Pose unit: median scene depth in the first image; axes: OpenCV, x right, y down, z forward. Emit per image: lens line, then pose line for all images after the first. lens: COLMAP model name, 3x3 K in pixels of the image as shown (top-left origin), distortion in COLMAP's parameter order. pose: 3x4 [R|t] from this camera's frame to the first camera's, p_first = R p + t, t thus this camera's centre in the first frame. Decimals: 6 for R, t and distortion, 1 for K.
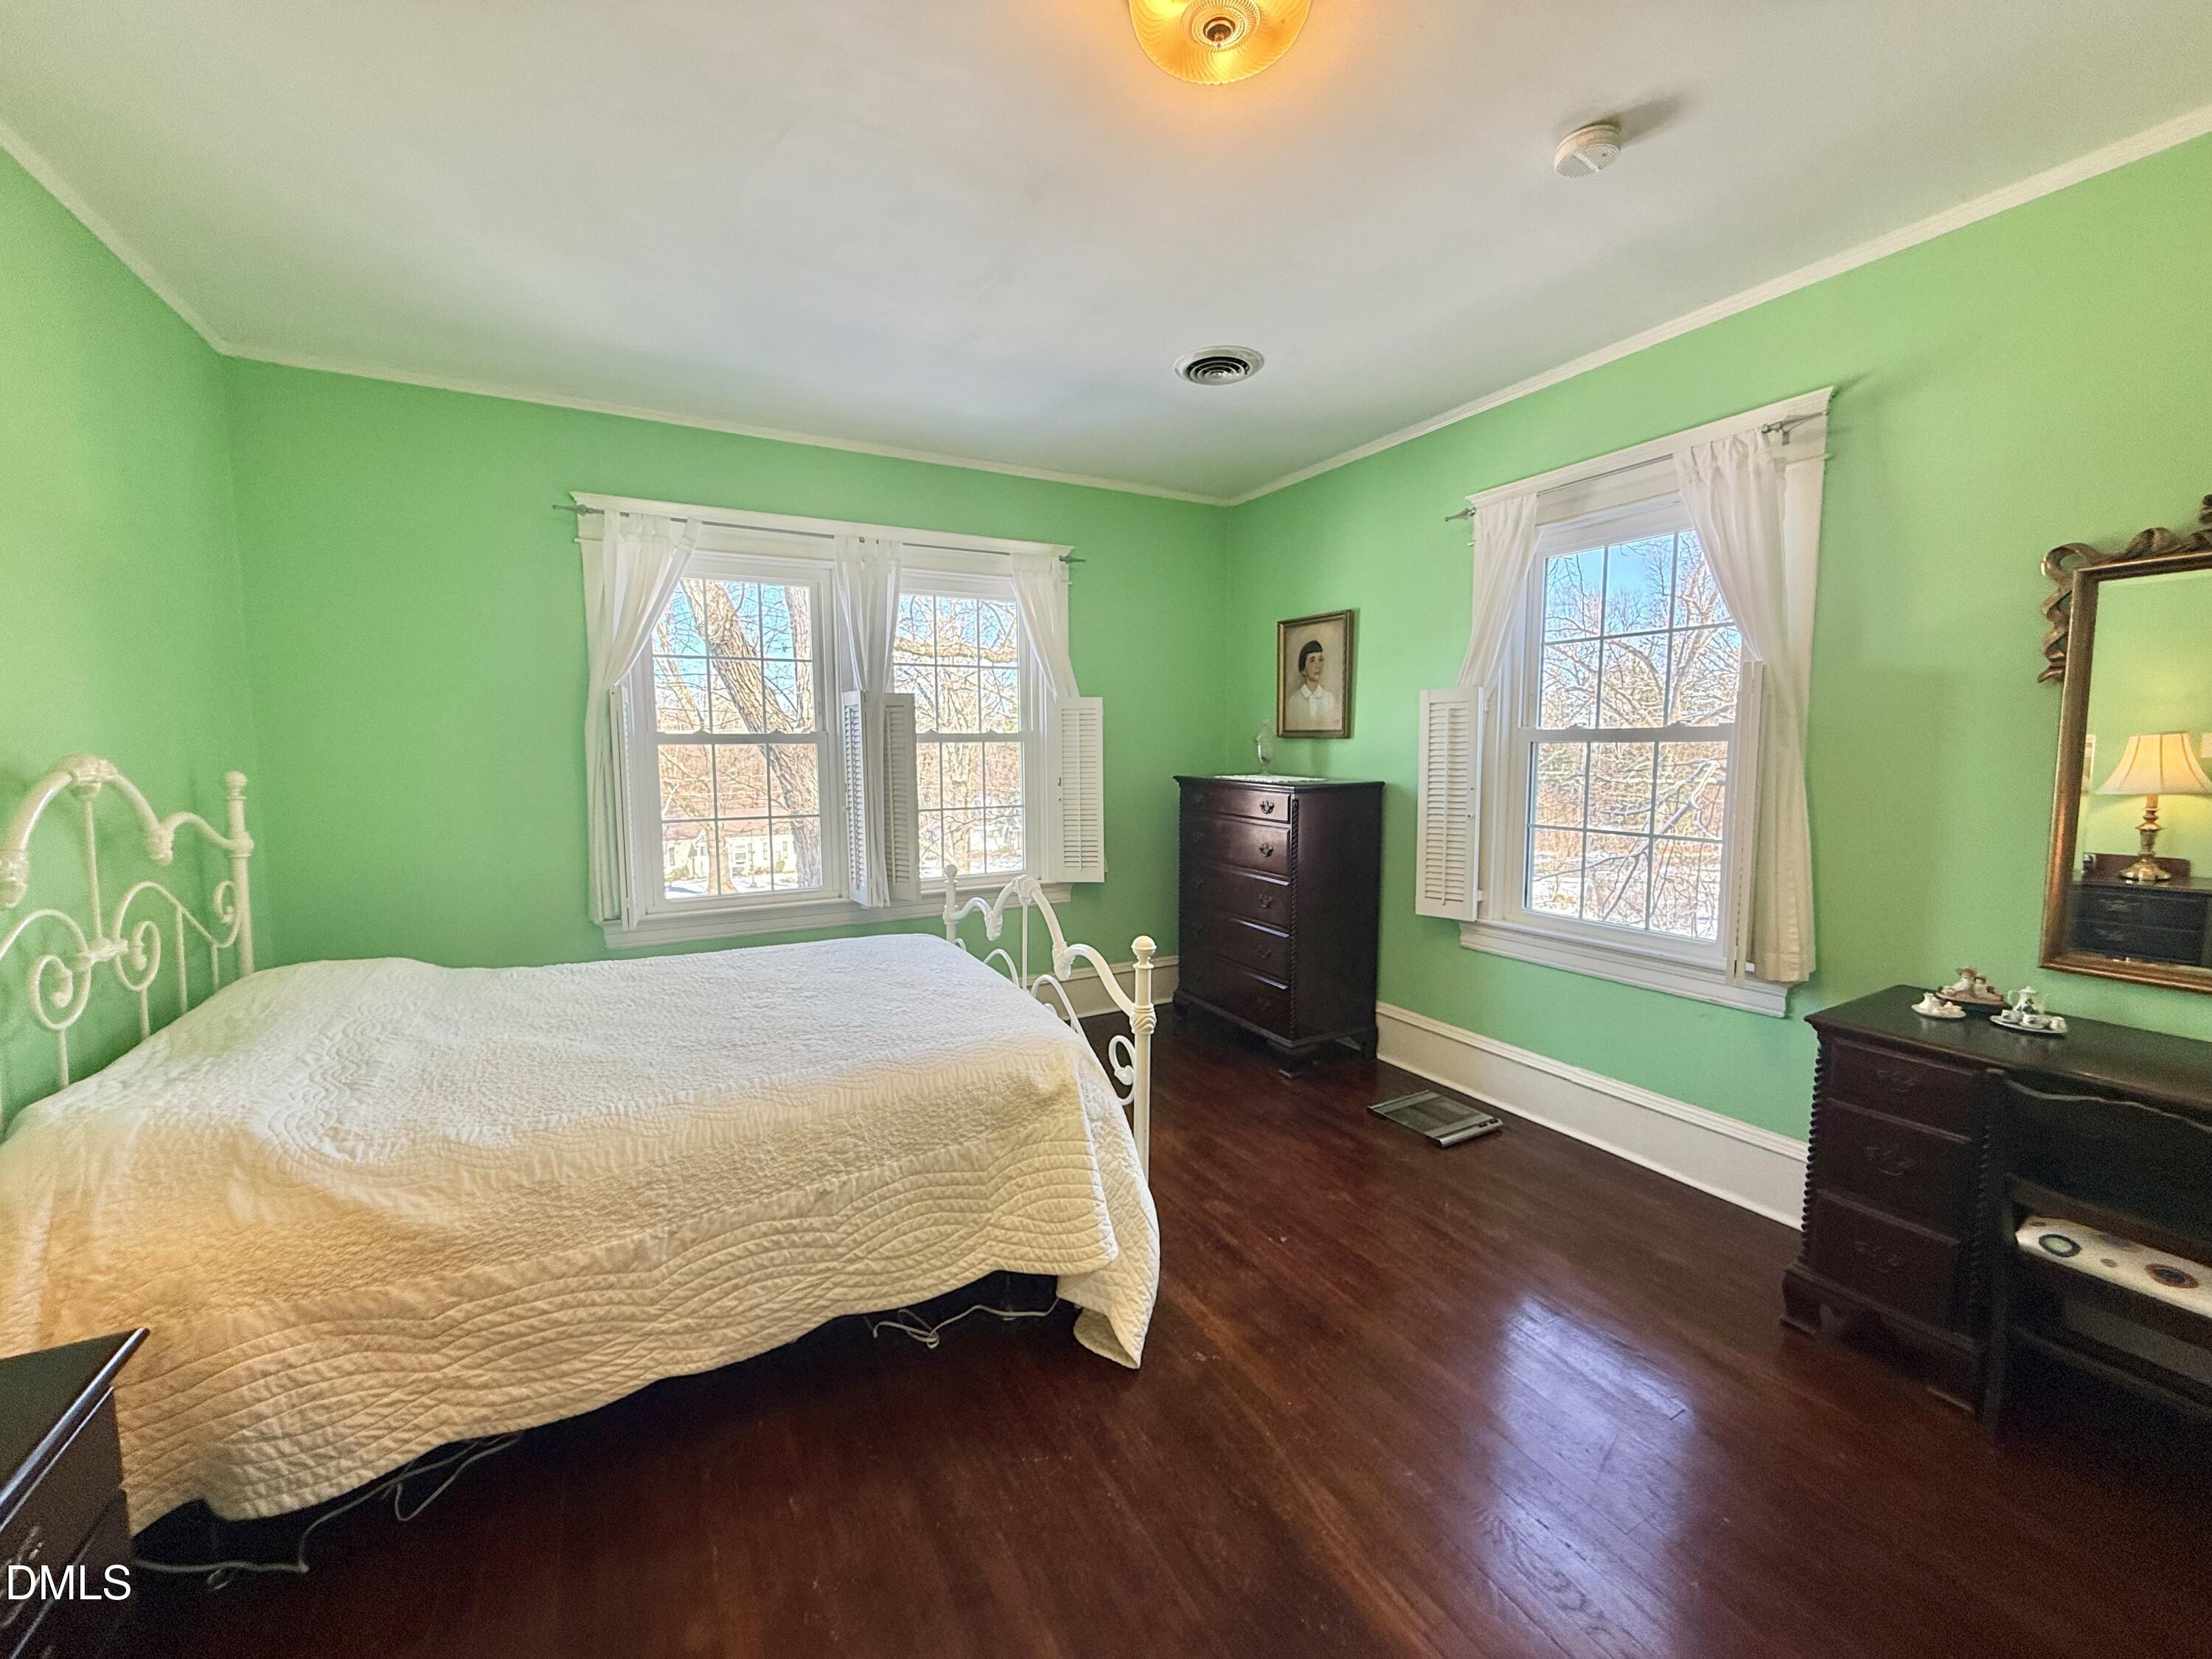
lens RADIAL K [[880.7, 0, 1106.0], [0, 880.7, 829.5], [0, 0, 1]] dist [0.000219, 0.000173]
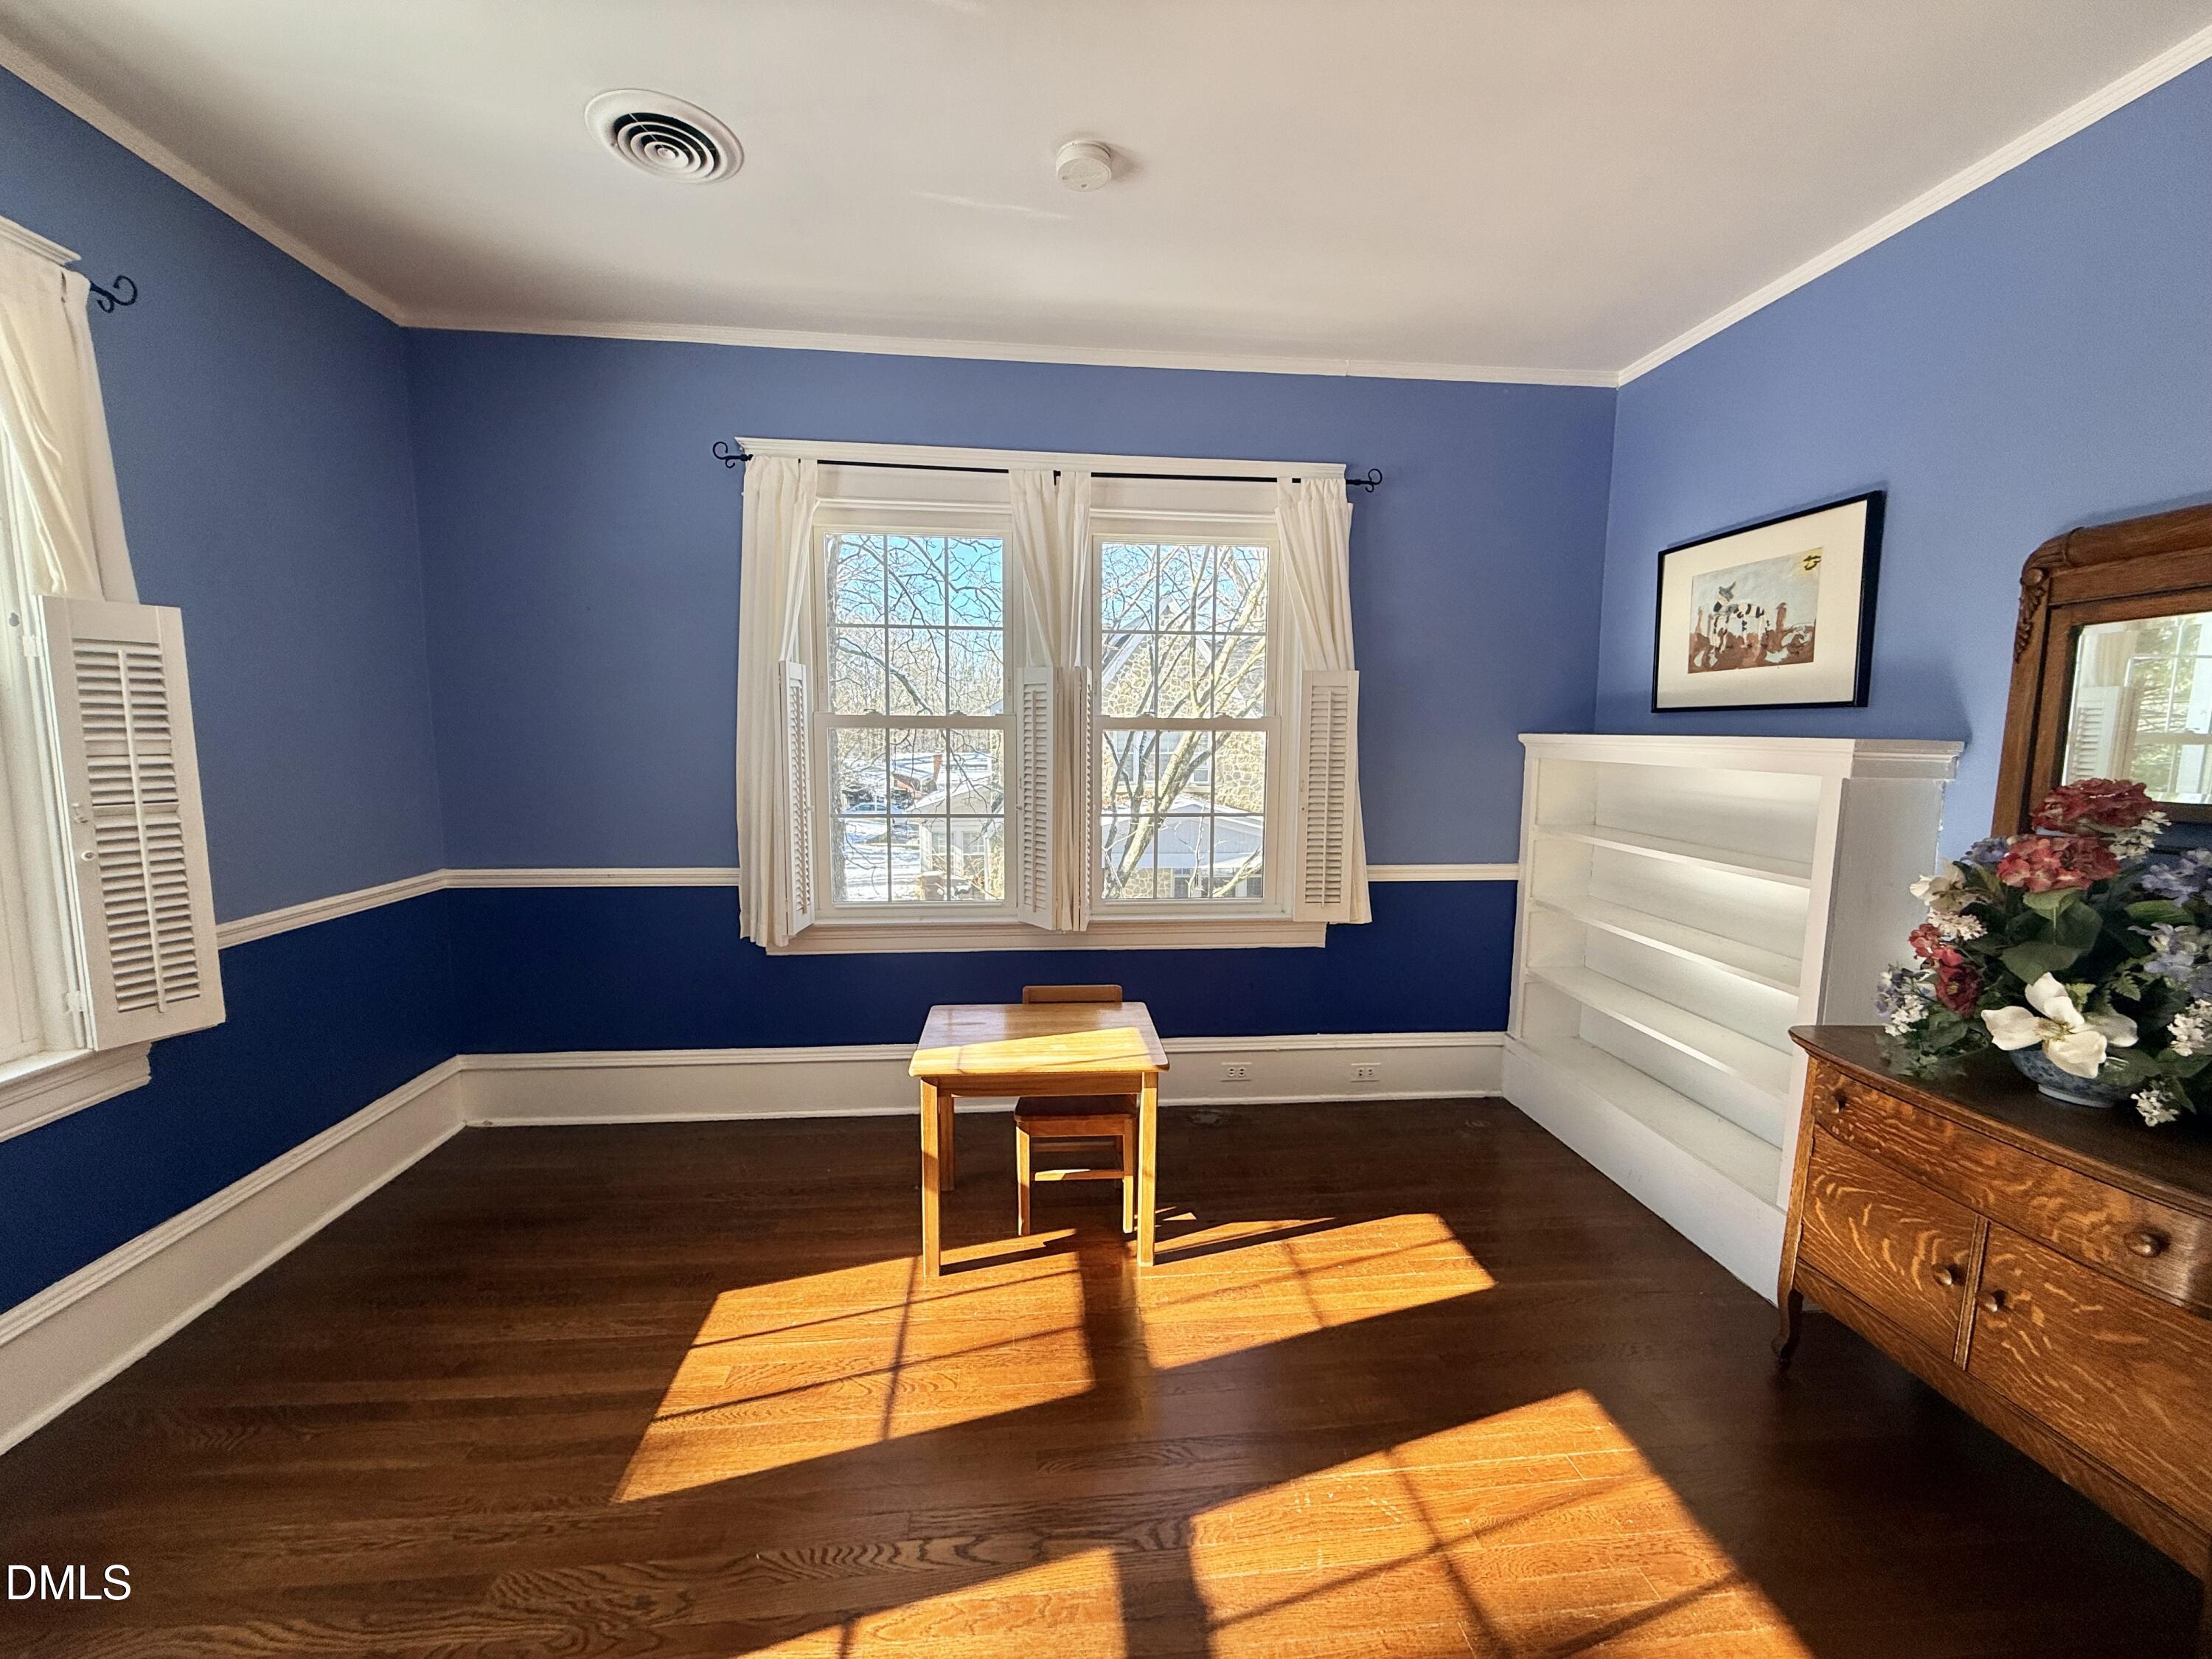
lens RADIAL K [[880.7, 0, 1106.0], [0, 880.7, 829.5], [0, 0, 1]] dist [0.000219, 0.000173]
pose [[0.389631, -0.090246, 0.916539, -0.347553], [0.071632, 0.995142, 0.067534, -0.039287], [-0.918181, 0.039341, 0.394203, 0.443424]]
